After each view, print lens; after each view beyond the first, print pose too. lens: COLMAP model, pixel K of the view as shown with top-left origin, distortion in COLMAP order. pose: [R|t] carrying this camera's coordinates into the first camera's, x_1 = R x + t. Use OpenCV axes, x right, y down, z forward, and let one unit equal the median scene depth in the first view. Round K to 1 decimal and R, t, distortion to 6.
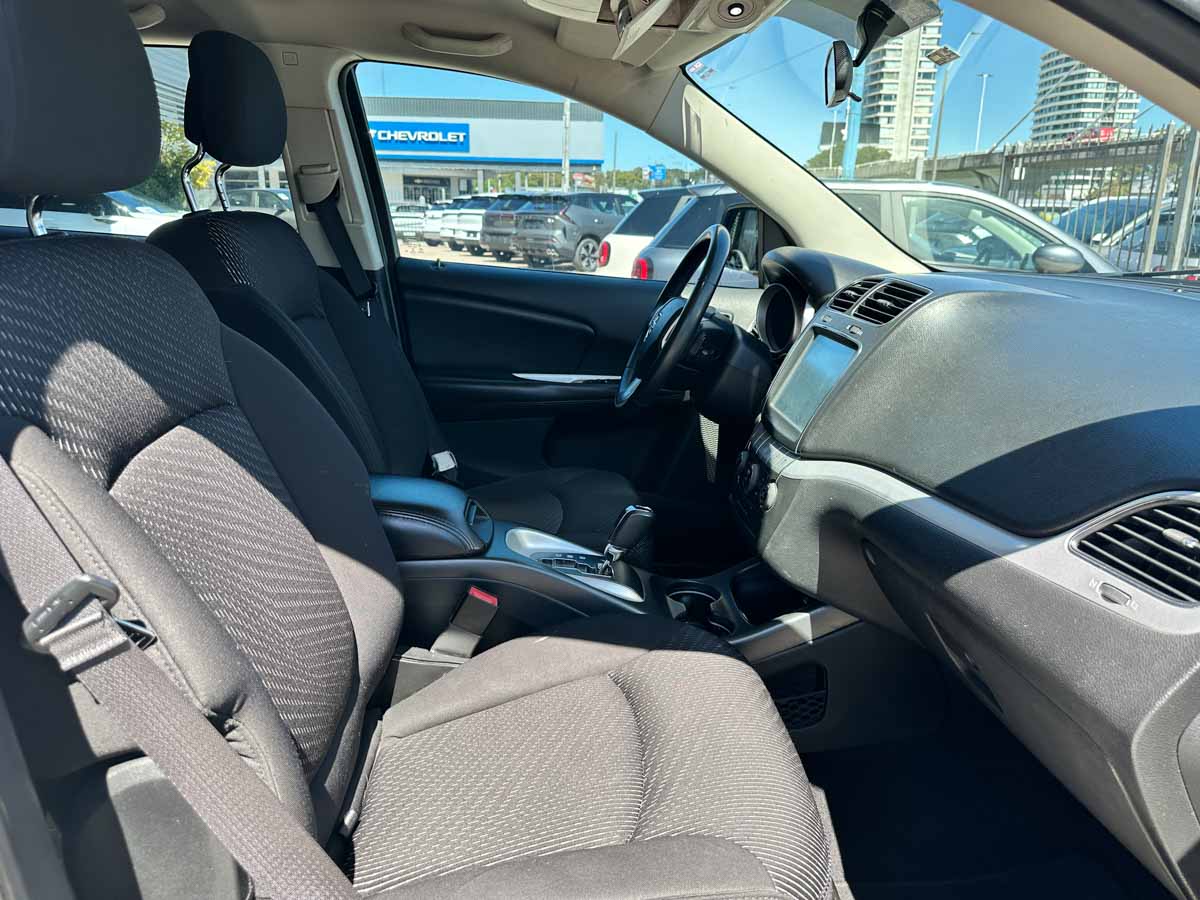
lens RADIAL K [[859.6, 0, 581.0], [0, 859.6, 445.4], [0, 0, 1]] dist [0.037204, -0.036809]
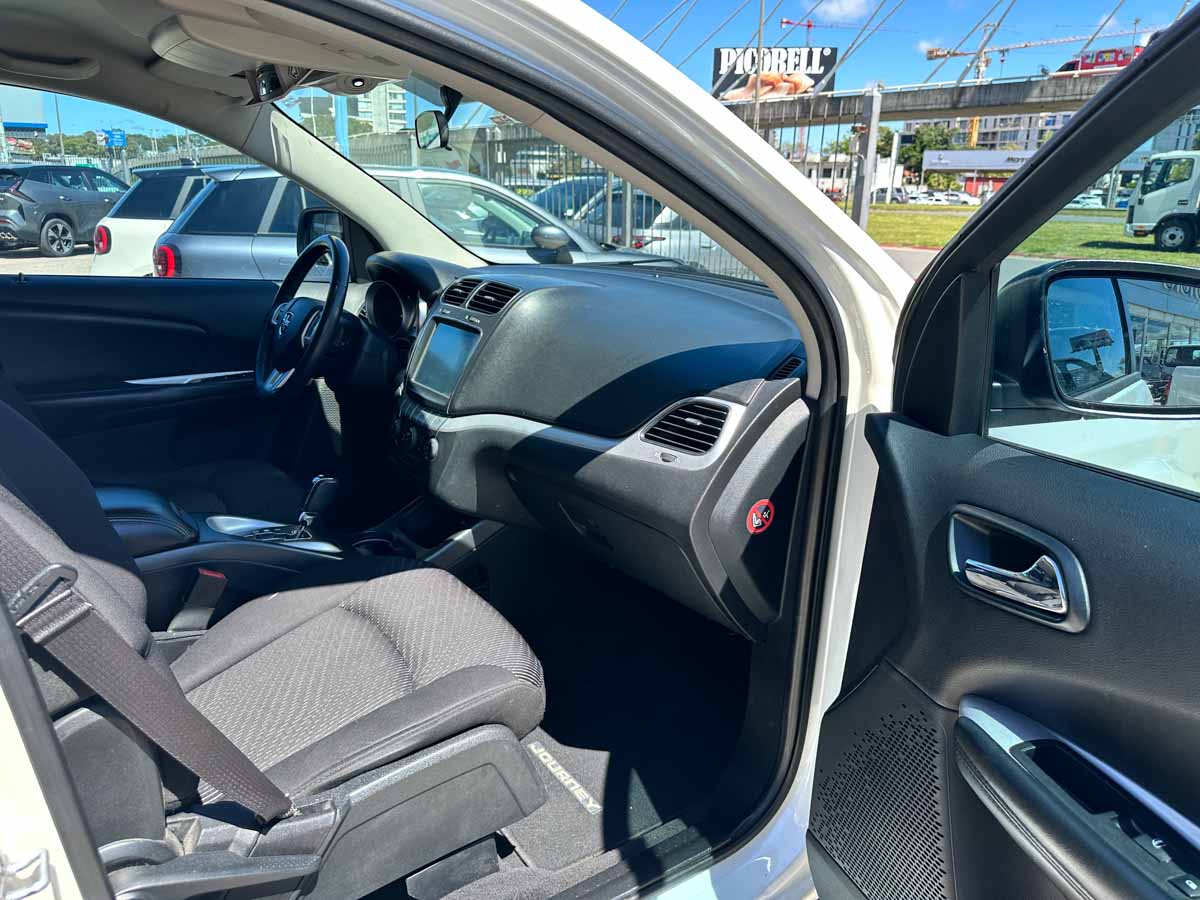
lens RADIAL K [[859.6, 0, 608.5], [0, 859.6, 431.6], [0, 0, 1]] dist [0.037204, -0.036809]
pose [[0.836850, -0.151133, 0.526156, -0.236847], [0.143170, 0.988106, 0.056112, -0.001983], [-0.528379, 0.028372, 0.848535, -0.259453]]
